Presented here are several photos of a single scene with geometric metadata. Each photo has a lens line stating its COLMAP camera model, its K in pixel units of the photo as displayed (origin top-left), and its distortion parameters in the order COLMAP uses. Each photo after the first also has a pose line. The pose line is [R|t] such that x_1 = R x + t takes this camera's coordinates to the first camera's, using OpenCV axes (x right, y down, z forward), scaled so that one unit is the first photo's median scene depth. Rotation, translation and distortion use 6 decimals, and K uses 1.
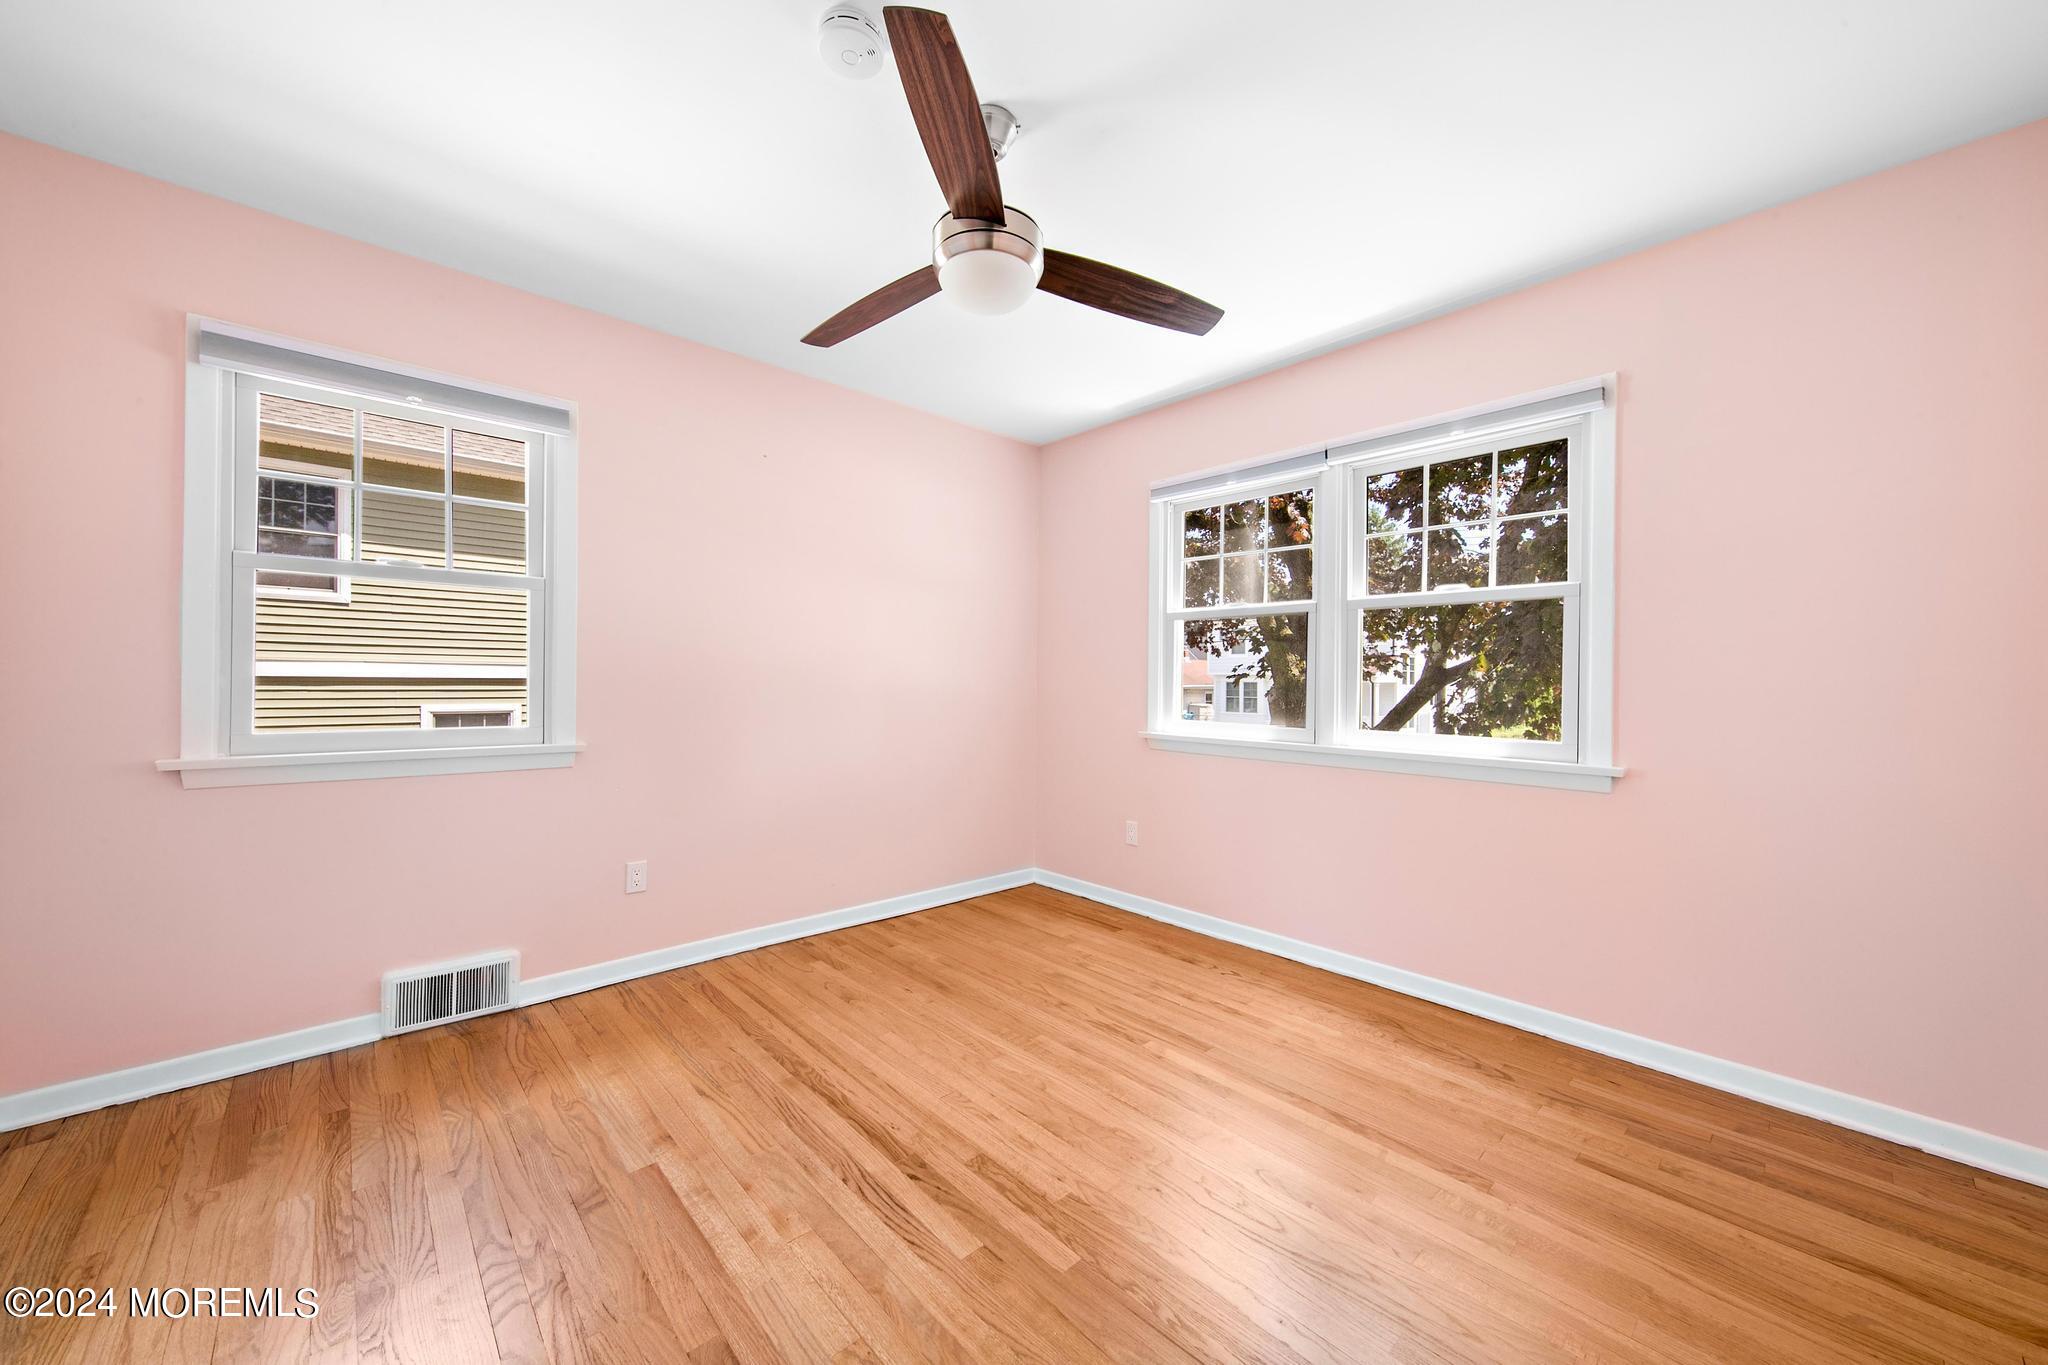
lens RADIAL K [[748.4, 0, 1024.0], [0, 748.4, 682.5], [0, 0, 1]] dist [0.005505, -0.000076]
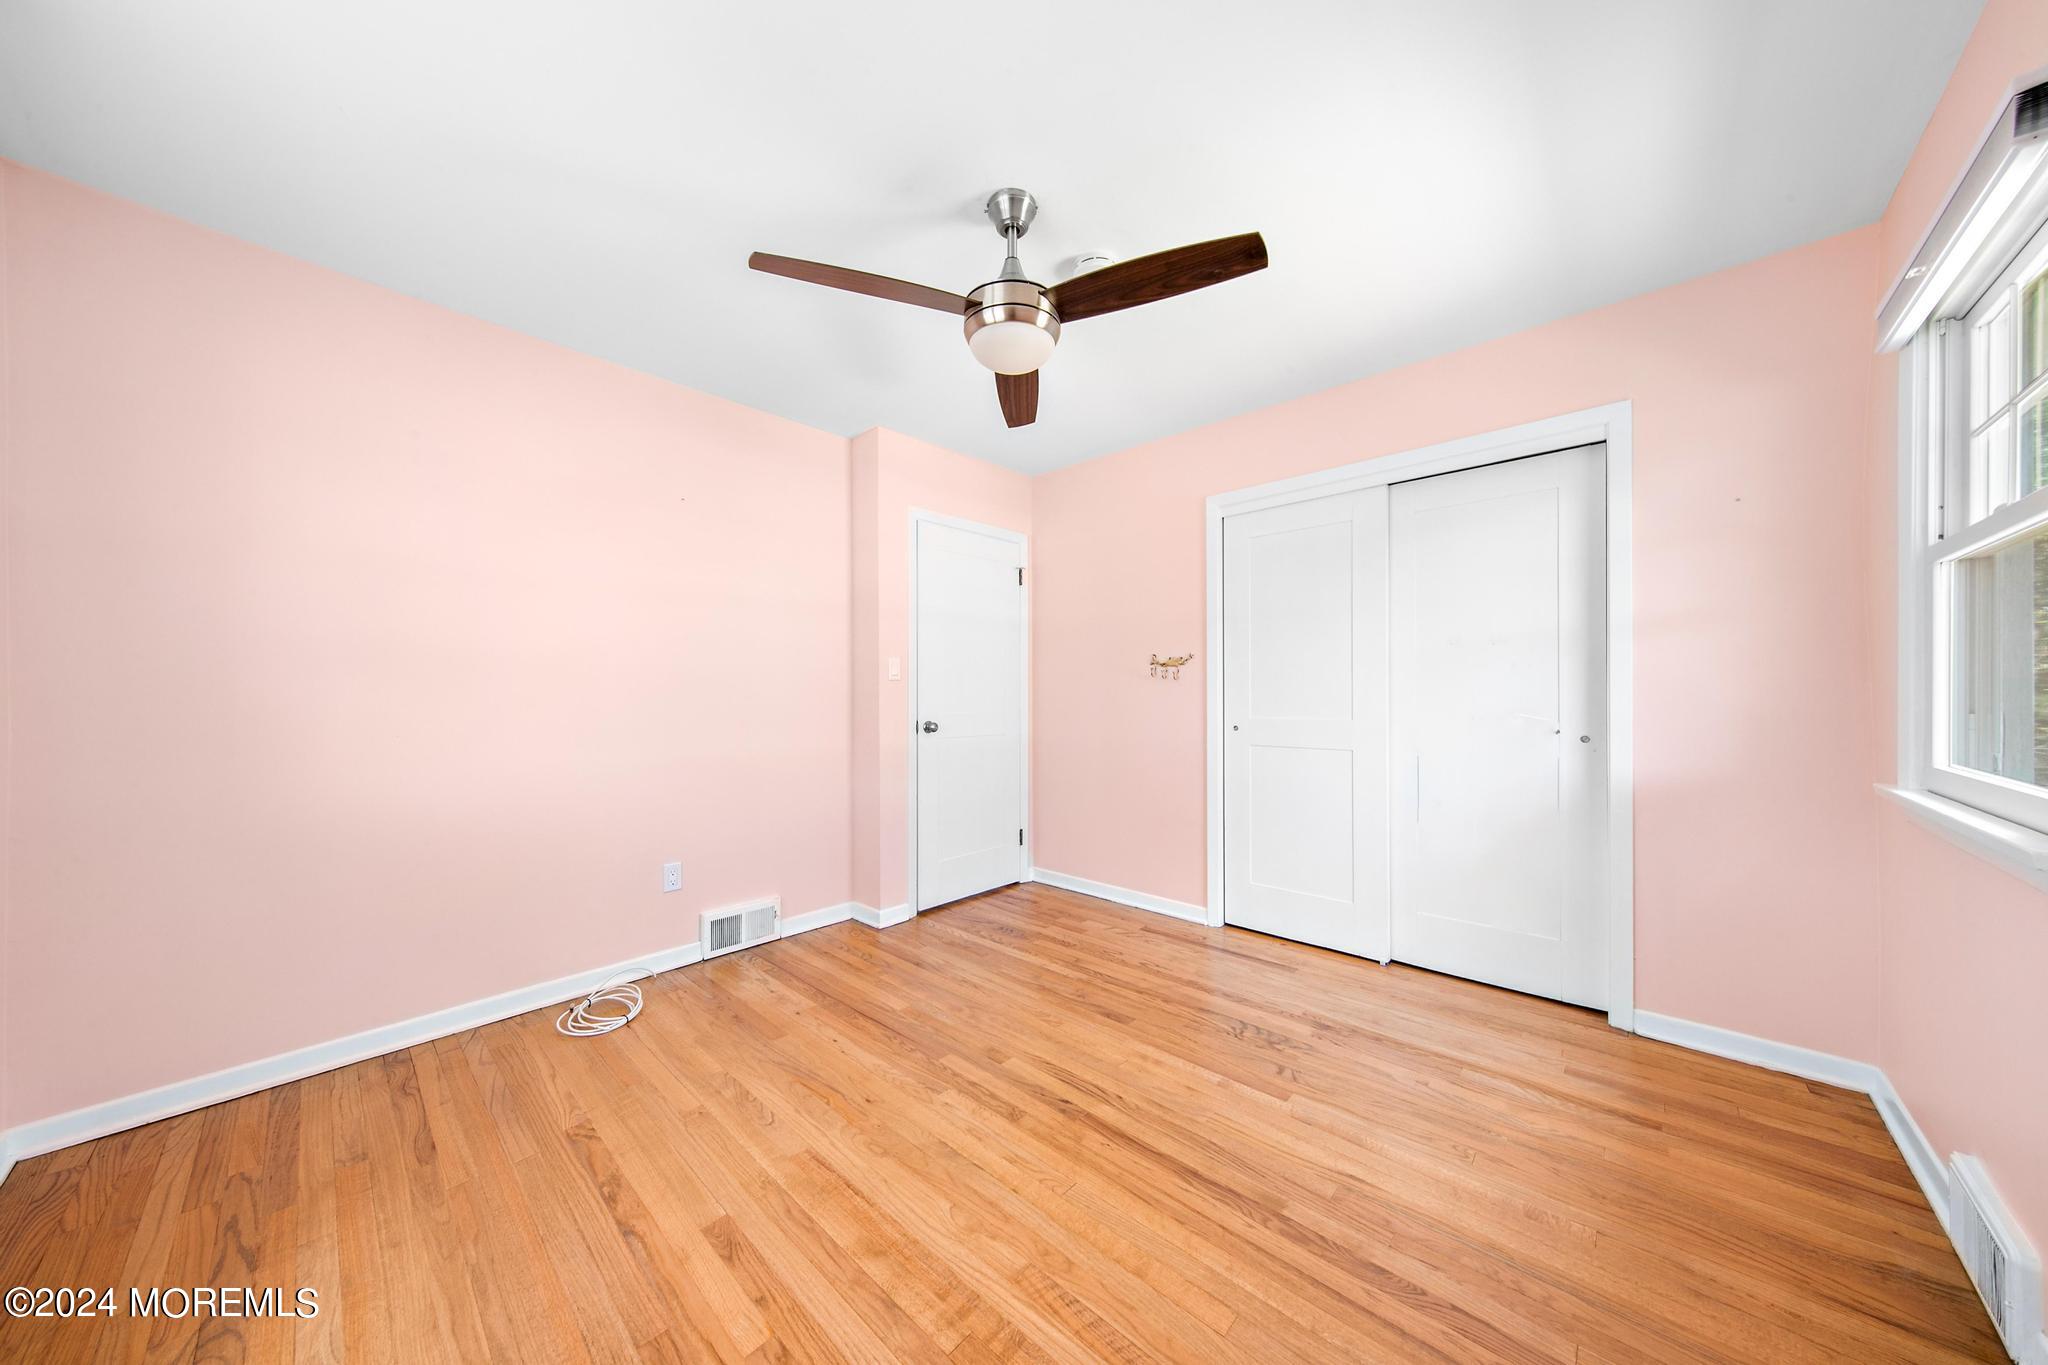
lens RADIAL K [[643.2, 0, 1033.3], [0, 643.2, 692.1], [0, 0, 1]] dist [0.000447, -0.000014]
pose [[-0.994698, -0.006819, -0.102617, 0.017622], [-0.006326, 0.999967, -0.005128, -0.003905], [0.102649, -0.004452, -0.994708, 1.967497]]
